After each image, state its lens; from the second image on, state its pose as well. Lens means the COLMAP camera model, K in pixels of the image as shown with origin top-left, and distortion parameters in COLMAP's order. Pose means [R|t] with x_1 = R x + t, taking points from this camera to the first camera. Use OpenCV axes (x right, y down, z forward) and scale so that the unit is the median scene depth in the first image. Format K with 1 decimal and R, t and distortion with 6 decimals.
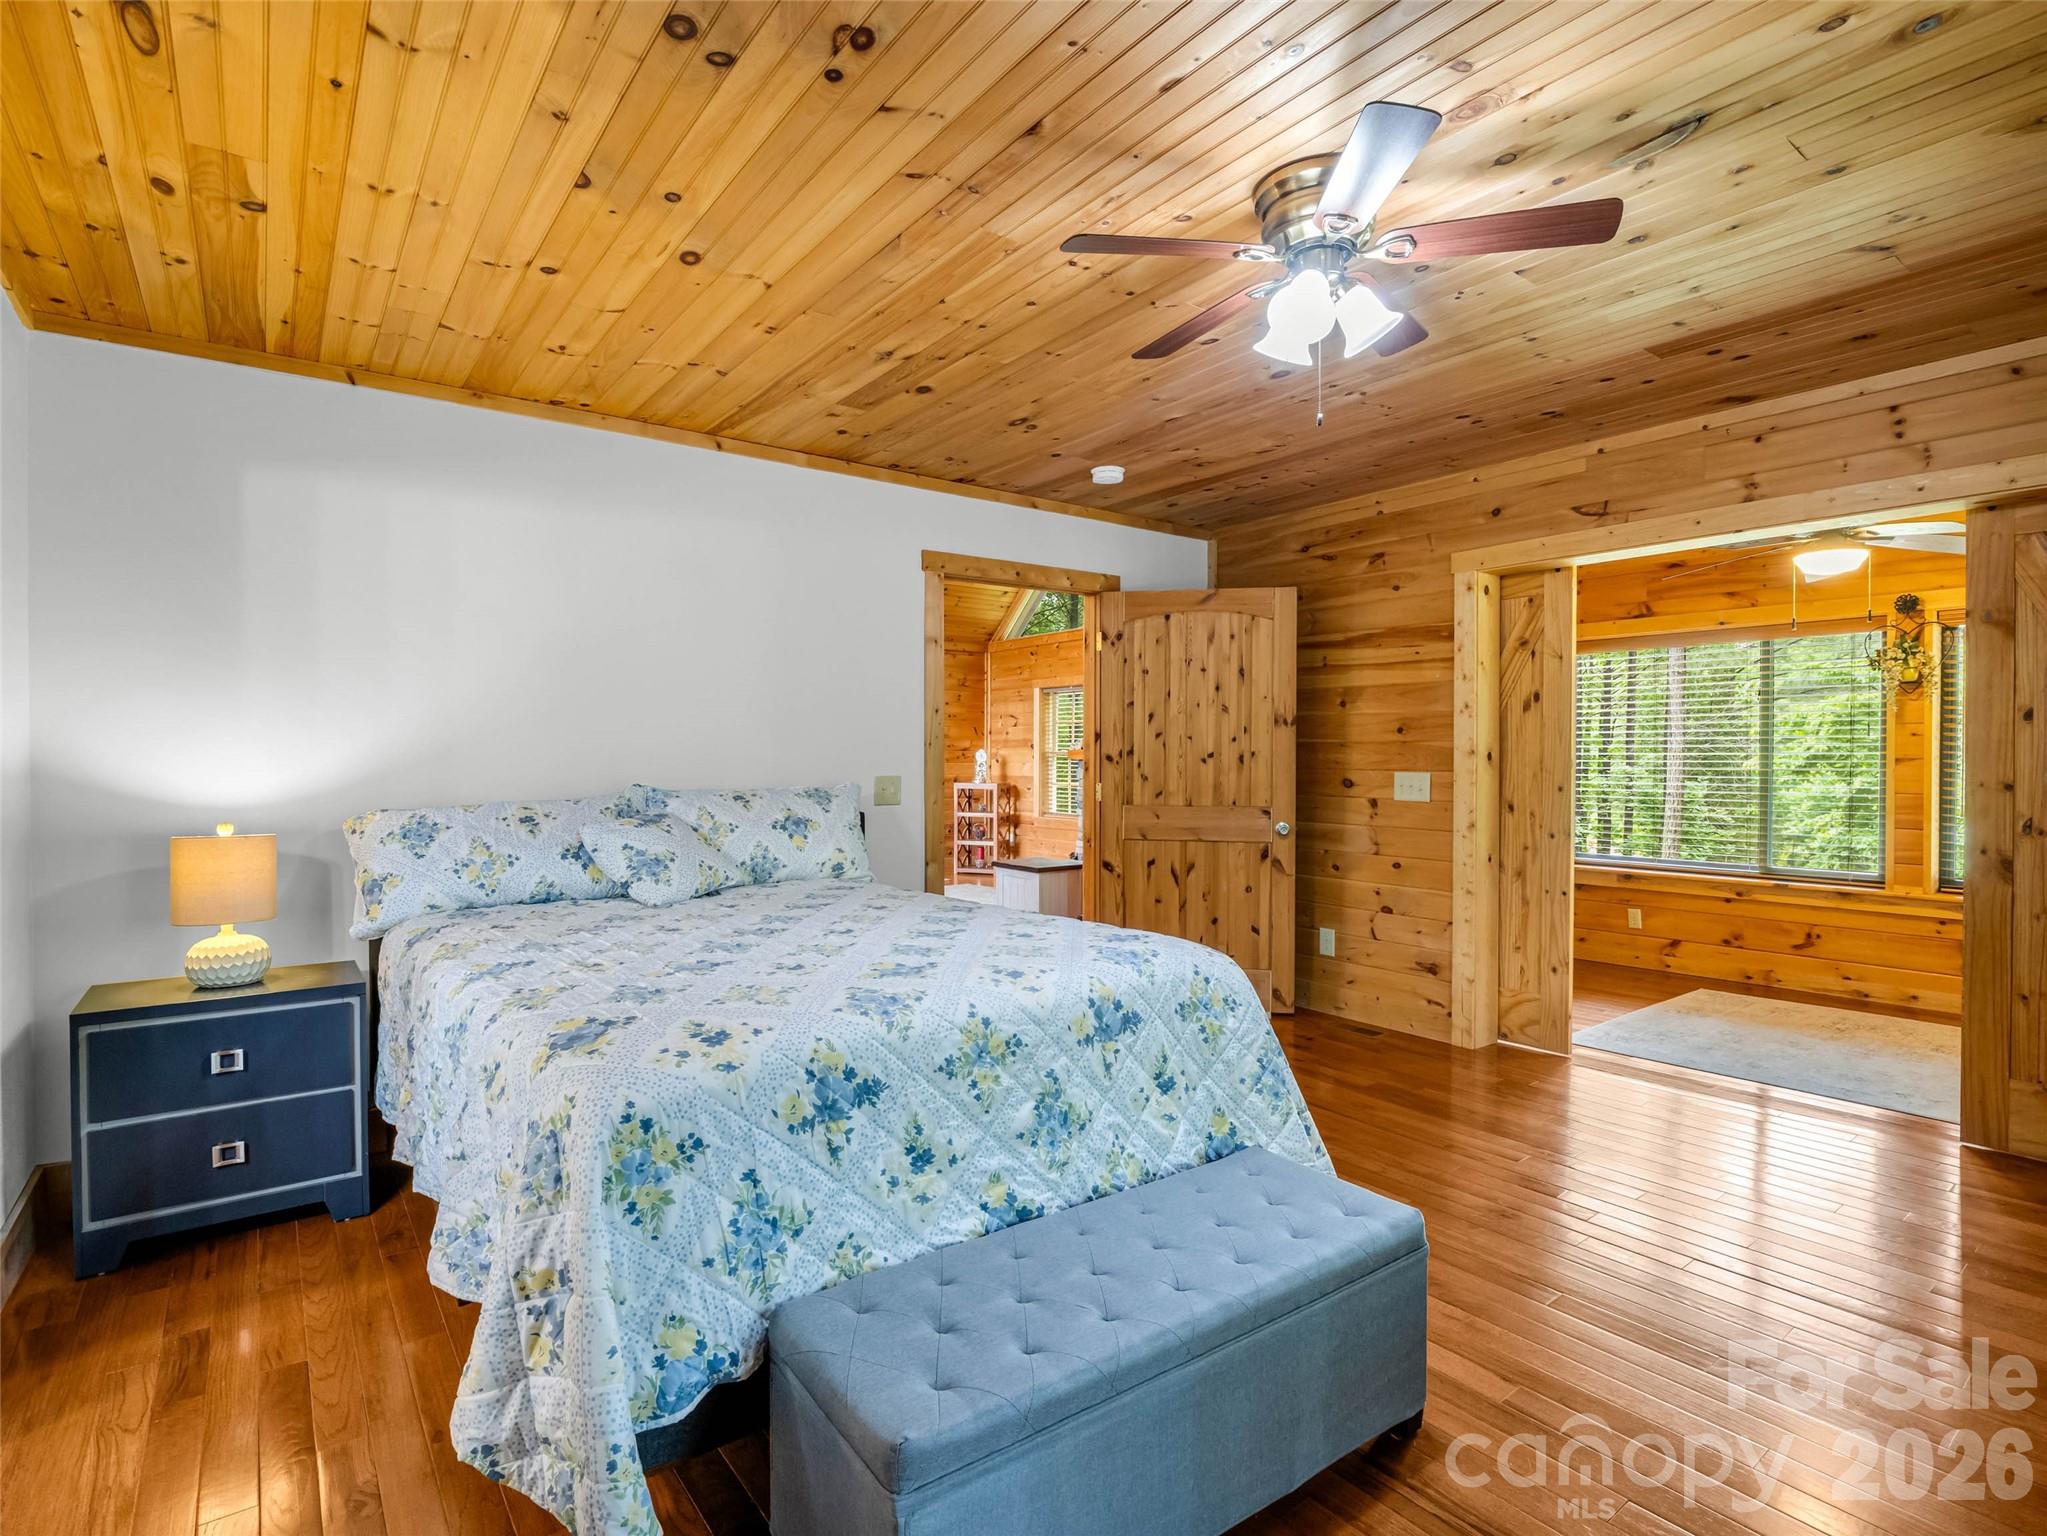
lens RADIAL K [[1021.5, 0, 1023.5], [0, 1021.5, 768.0], [0, 0, 1]] dist [-0.003040, -0.008660]
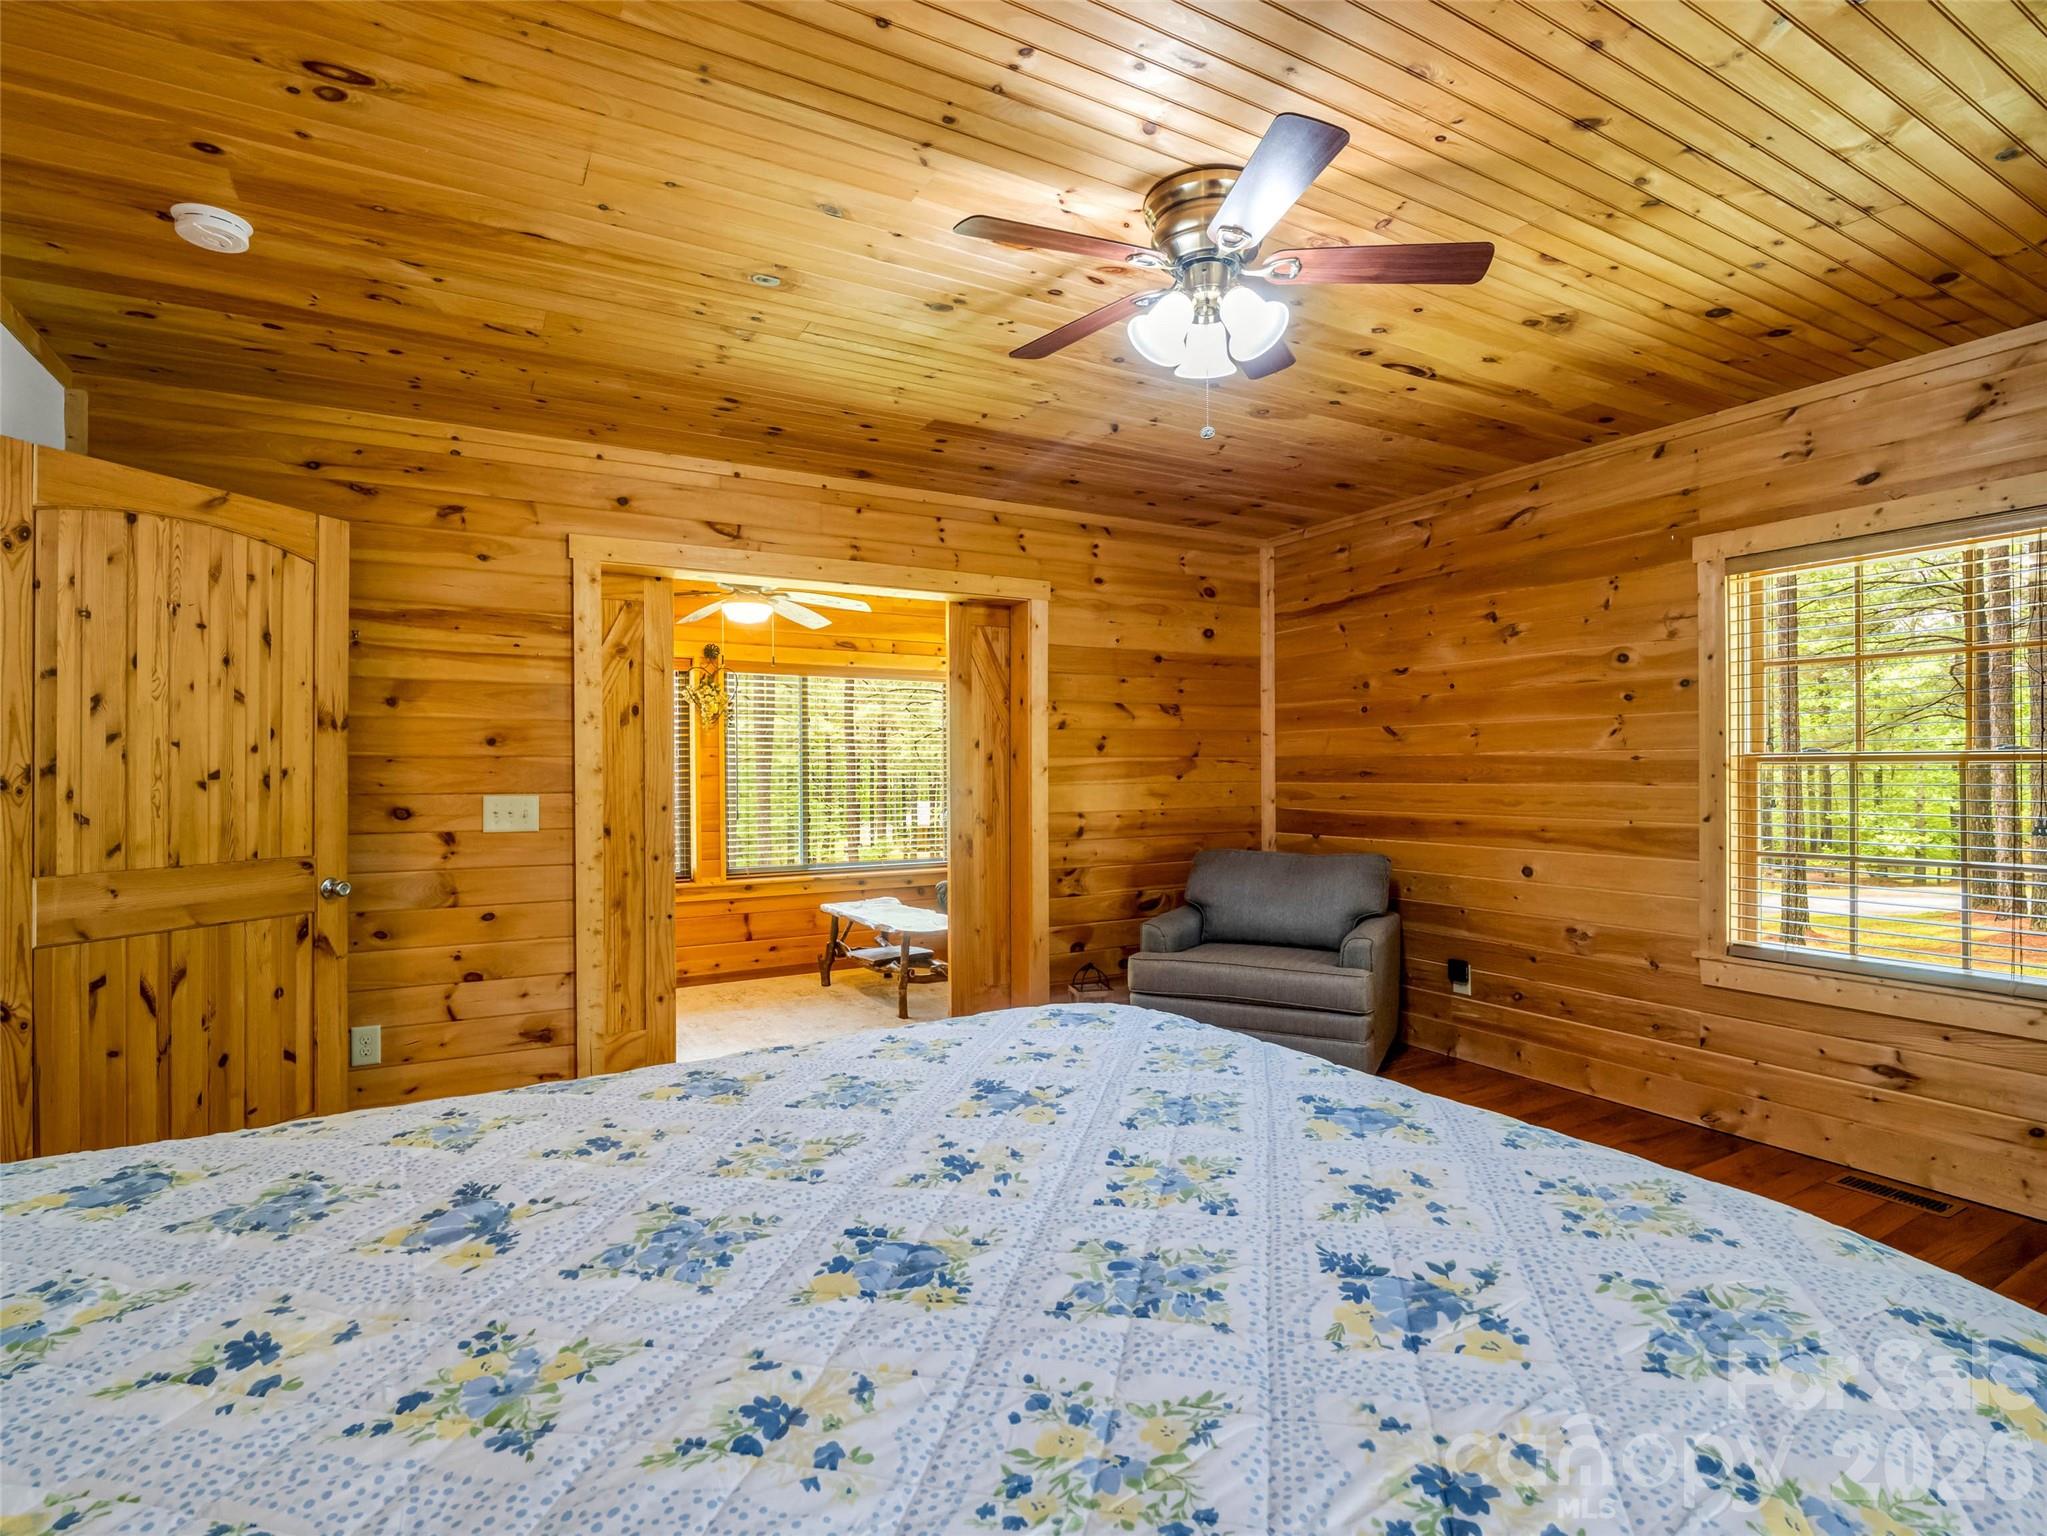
lens RADIAL K [[995.7, 0, 1023.5], [0, 995.7, 768.0], [0, 0, 1]] dist [-0.004505, -0.000262]
pose [[0.148061, 0.001843, 0.988976, -0.309371], [0.016593, 0.999853, -0.004347, -0.006764], [-0.988839, 0.017053, 0.148009, 0.471270]]
